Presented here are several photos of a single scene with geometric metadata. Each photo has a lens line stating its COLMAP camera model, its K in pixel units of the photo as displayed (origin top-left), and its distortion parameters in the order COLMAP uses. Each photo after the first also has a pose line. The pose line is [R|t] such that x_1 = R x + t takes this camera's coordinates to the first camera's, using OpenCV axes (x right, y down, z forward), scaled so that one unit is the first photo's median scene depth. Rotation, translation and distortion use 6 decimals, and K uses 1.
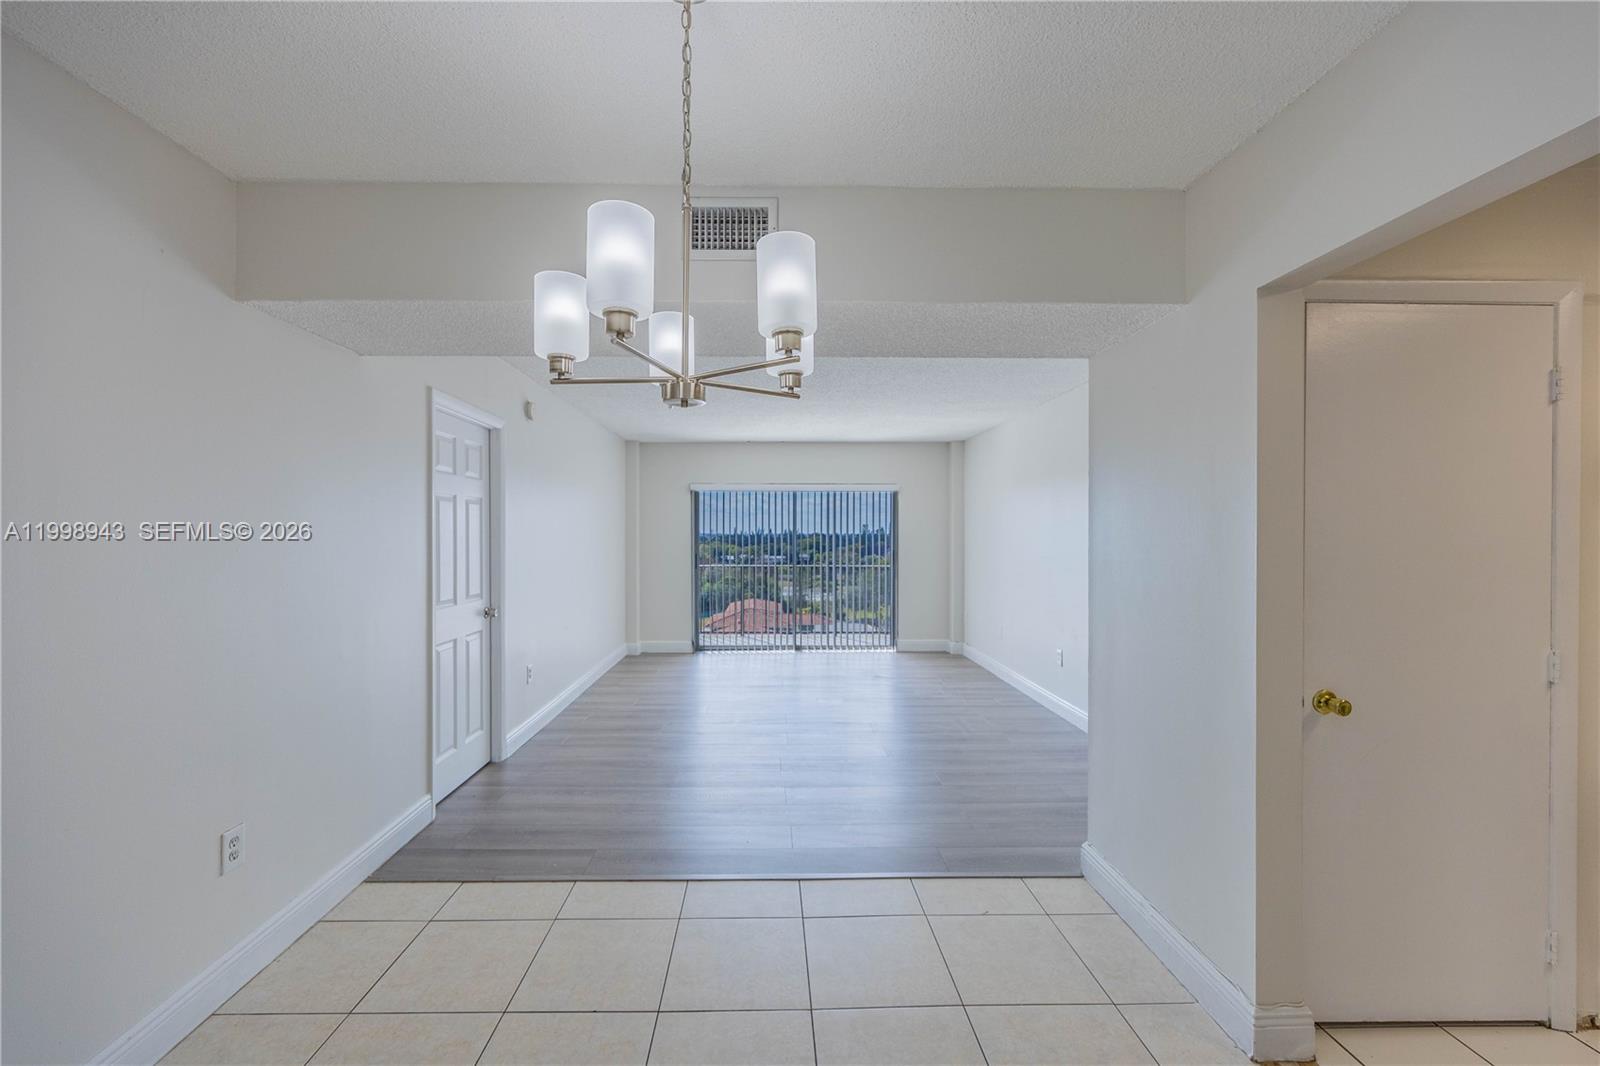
lens RADIAL K [[636.4, 0, 795.4], [0, 636.4, 529.7], [0, 0, 1]] dist [-0.000622, 0.000115]
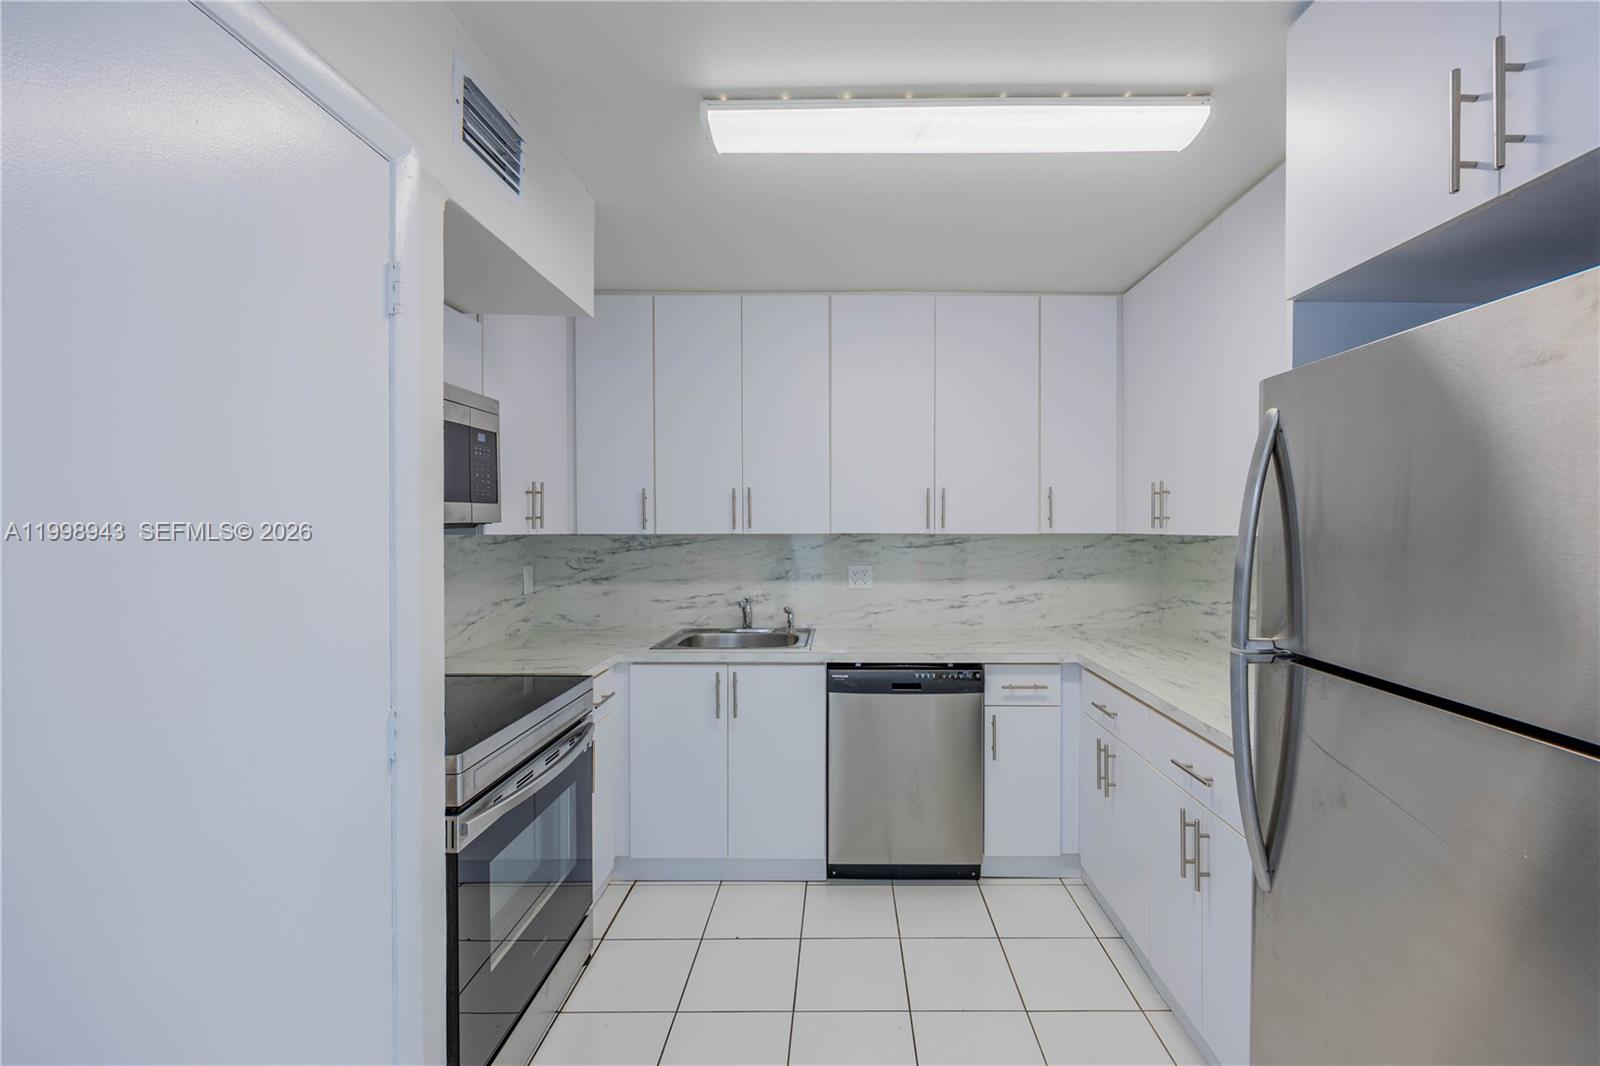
lens RADIAL K [[636.4, 0, 795.4], [0, 636.4, 529.7], [0, 0, 1]] dist [-0.000622, 0.000115]
pose [[0.112192, -0.007725, 0.993657, 0.610094], [0.002998, 0.999968, 0.007436, 0.006933], [-0.993682, 0.002145, 0.112211, 0.531711]]
